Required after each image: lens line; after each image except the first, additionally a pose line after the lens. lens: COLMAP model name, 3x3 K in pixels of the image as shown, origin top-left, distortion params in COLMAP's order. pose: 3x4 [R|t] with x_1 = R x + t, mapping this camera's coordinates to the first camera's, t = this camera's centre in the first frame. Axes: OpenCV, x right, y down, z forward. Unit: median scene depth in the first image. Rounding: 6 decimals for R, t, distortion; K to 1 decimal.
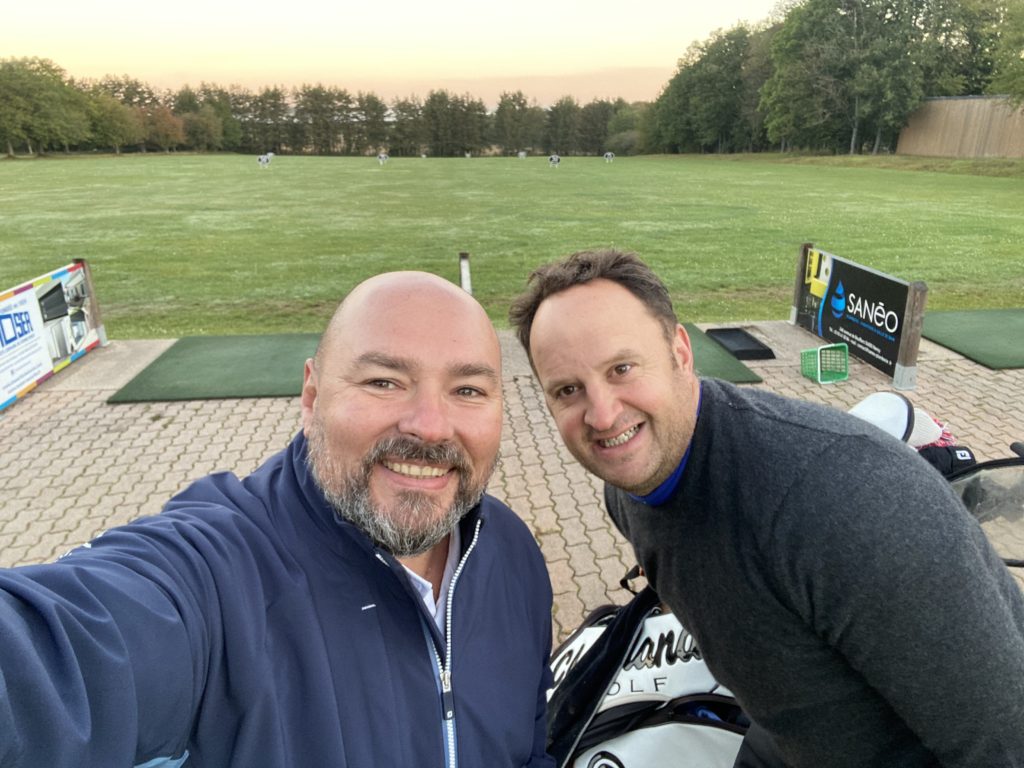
lens RADIAL K [[688.1, 0, 513.6], [0, 688.1, 384.4], [0, 0, 1]] dist [0.030173, -0.005882]
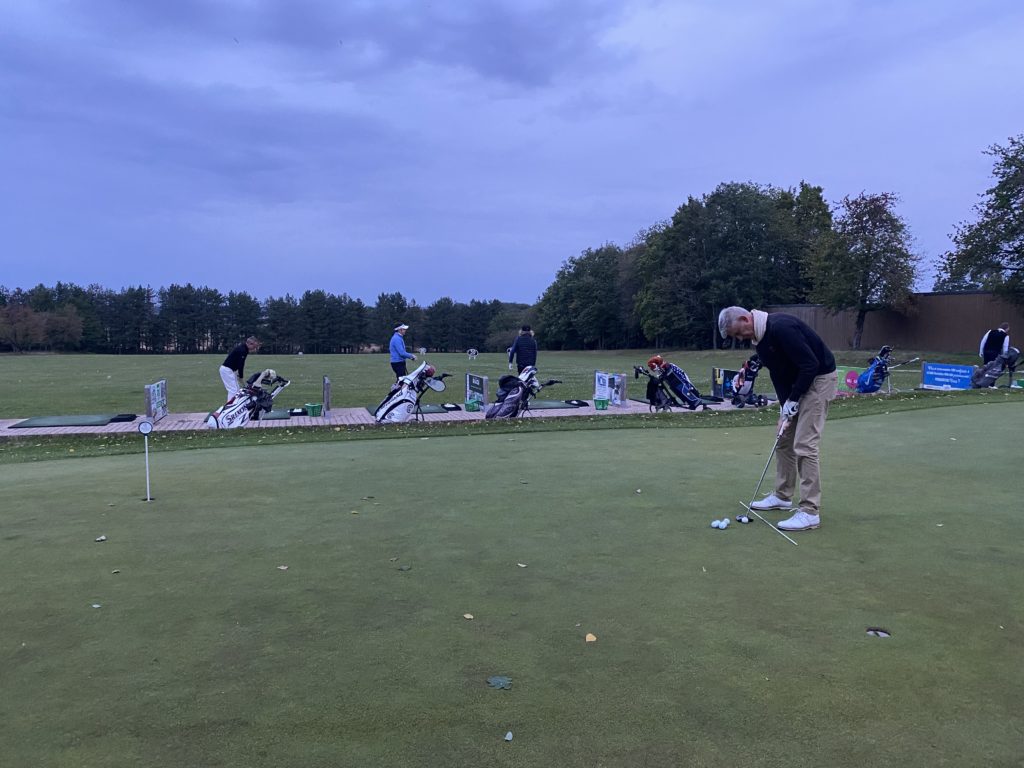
lens RADIAL K [[792.8, 0, 508.1], [0, 792.8, 387.4], [0, 0, 1]] dist [-0.002805, -0.006249]
pose [[0.983569, -0.010968, 0.180199, -0.074146], [0.060126, 0.961069, -0.269686, 0.052300], [-0.170226, 0.276089, 0.945938, -0.142377]]
